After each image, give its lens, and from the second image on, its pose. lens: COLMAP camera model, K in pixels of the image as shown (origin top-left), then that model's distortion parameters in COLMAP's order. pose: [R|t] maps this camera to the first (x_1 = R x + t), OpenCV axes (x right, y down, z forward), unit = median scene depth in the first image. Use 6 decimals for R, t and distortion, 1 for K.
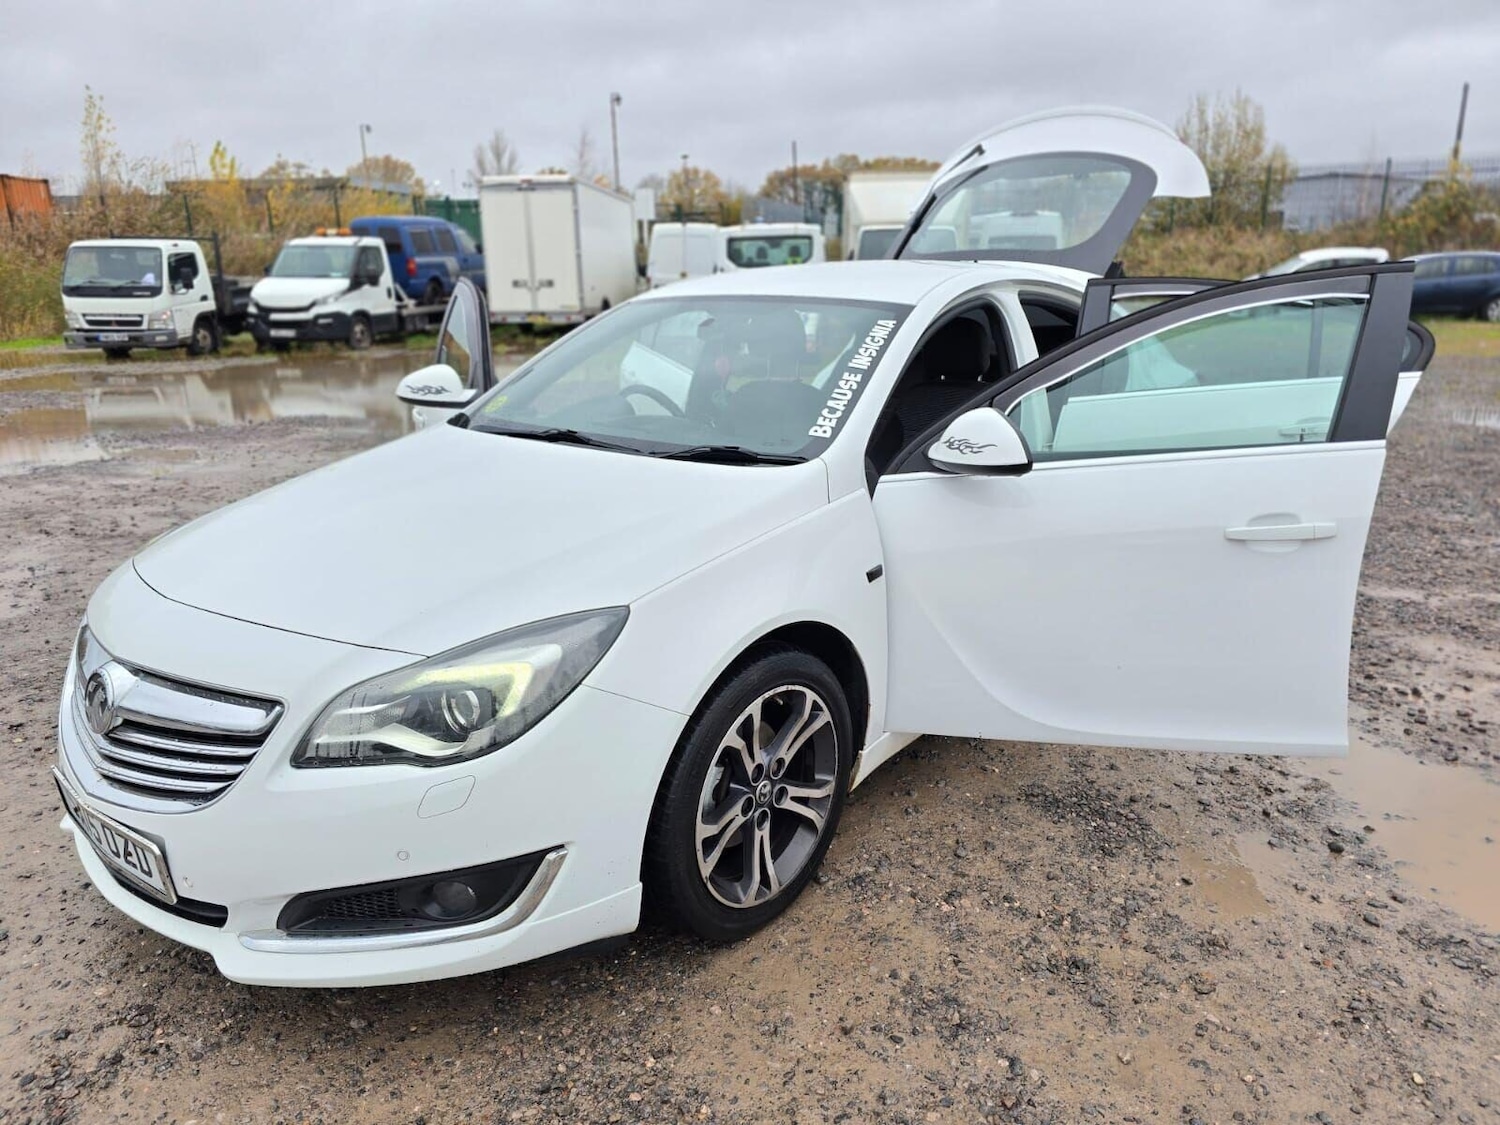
lens RADIAL K [[997.1, 0, 767.1], [0, 997.1, 562.8], [0, 0, 1]] dist [0.057507, -0.000480]
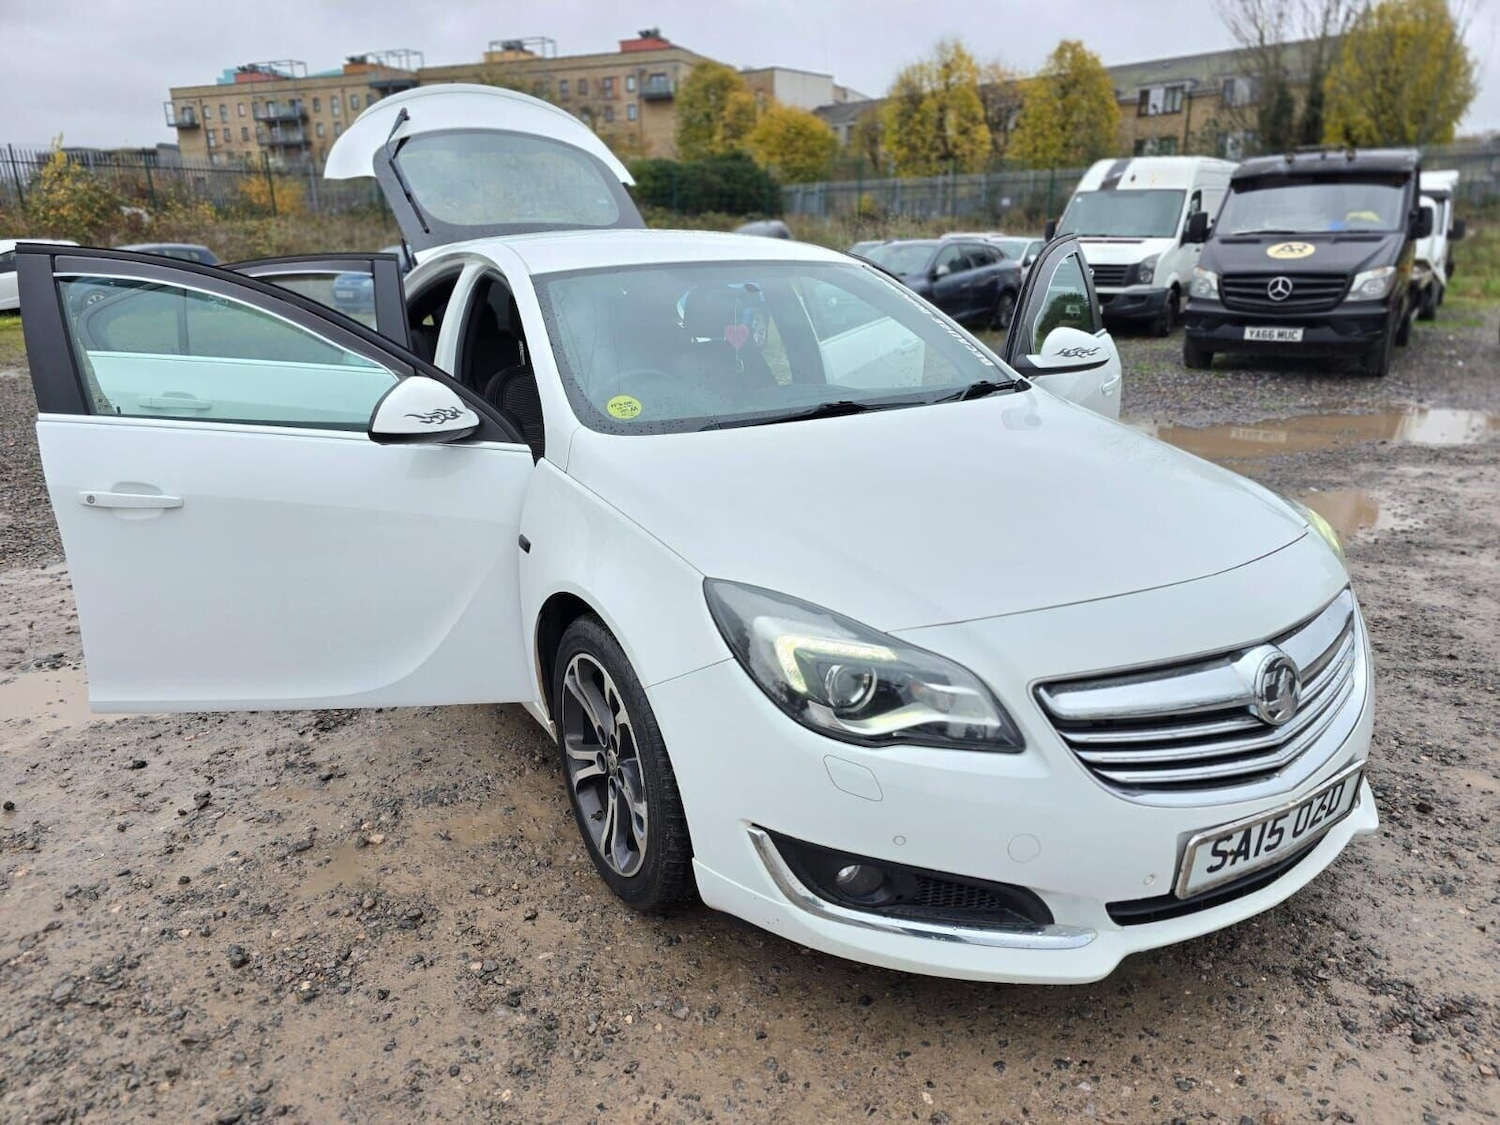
lens RADIAL K [[1006.5, 0, 750.0], [0, 1006.5, 562.5], [0, 0, 1]] dist [0.064801, -0.055874]
pose [[0.342329, -0.275415, 0.898308, -0.889810], [0.272518, 0.944080, 0.185597, -0.148897], [-0.899191, 0.181270, 0.398242, 0.573195]]
